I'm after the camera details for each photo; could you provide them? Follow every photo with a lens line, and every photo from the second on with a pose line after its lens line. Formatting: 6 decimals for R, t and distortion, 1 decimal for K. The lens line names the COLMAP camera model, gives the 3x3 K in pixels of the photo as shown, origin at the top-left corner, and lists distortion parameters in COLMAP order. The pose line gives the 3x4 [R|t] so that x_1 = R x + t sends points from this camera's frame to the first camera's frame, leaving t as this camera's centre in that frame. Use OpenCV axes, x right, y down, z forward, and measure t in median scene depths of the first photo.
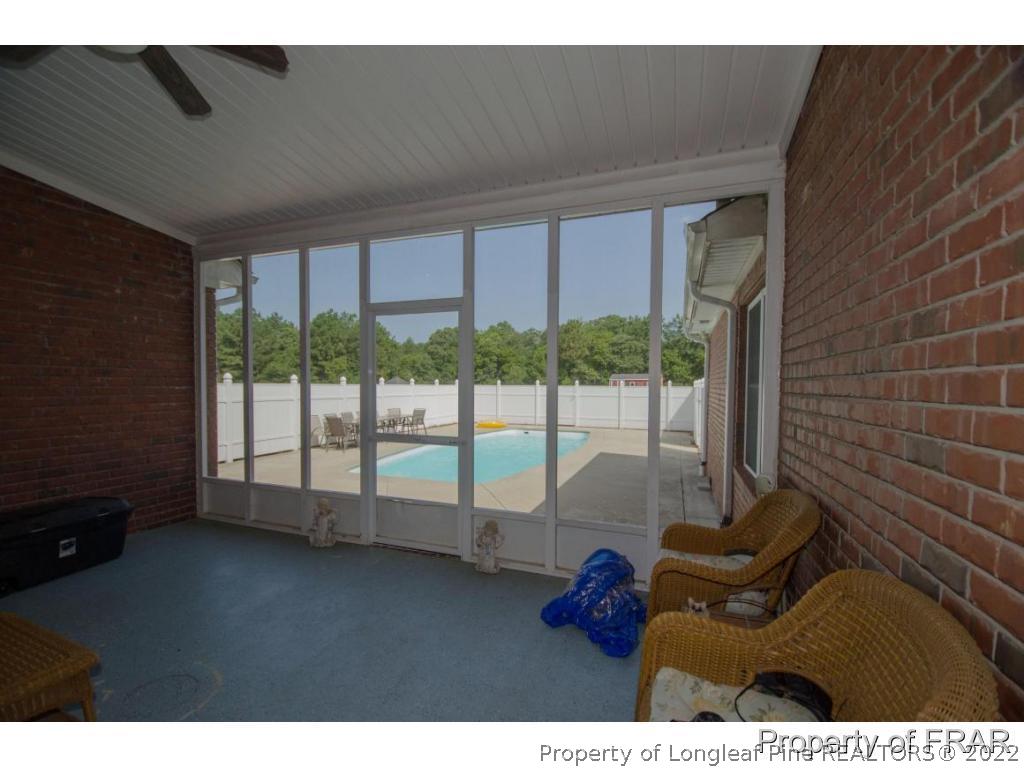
lens RADIAL K [[444.3, 0, 504.8], [0, 444.3, 388.2], [0, 0, 1]] dist [-0.000676, -0.012926]
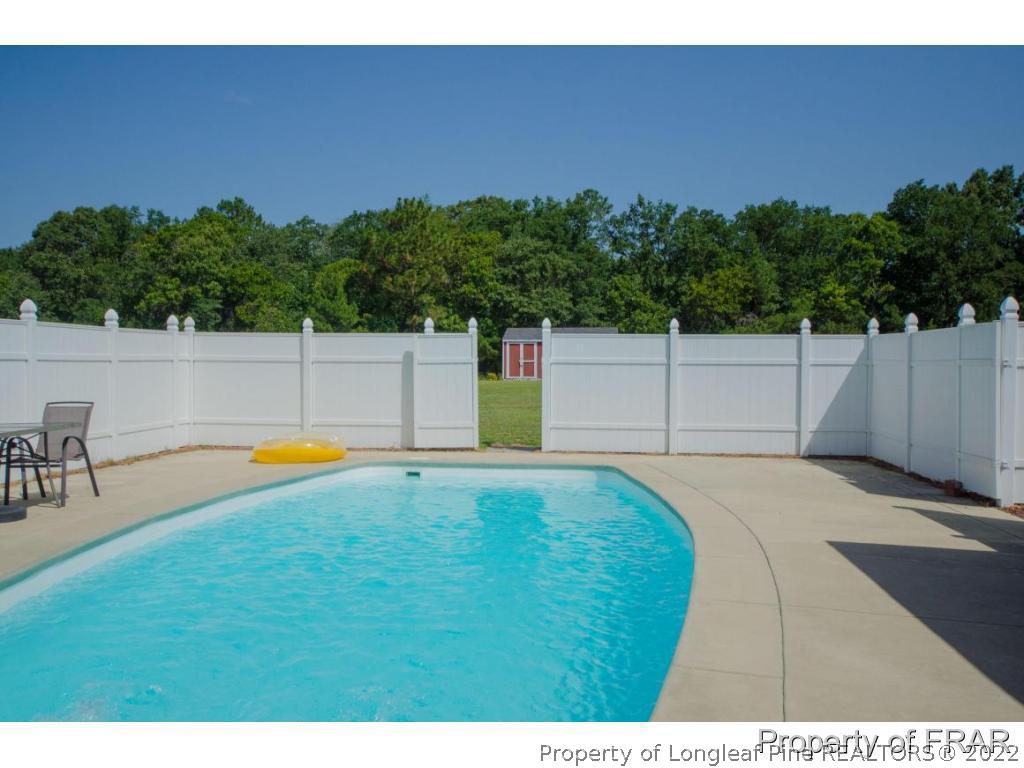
lens RADIAL K [[1032.8, 0, 513.0], [0, 1032.8, 388.8], [0, 0, 1]] dist [0.033521, 0.000000]
pose [[0.964910, -0.009774, 0.262399, -0.096035], [0.003900, 0.999730, 0.022900, 0.025042], [-0.262552, -0.021073, 0.964688, 0.308210]]
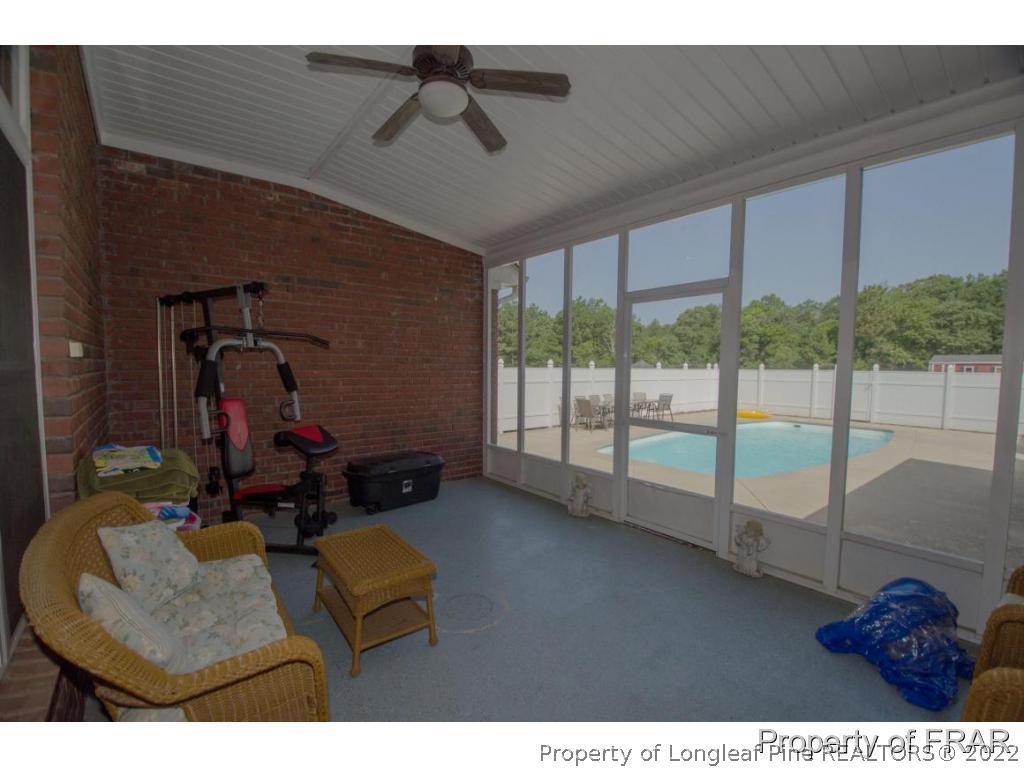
lens RADIAL K [[444.3, 0, 503.5], [0, 444.3, 392.0], [0, 0, 1]] dist [-0.000676, -0.012926]
pose [[0.858900, 0.031007, -0.511204, -0.002704], [-0.007632, 0.998830, 0.047761, -0.000852], [0.512087, -0.037121, 0.858131, -0.006830]]
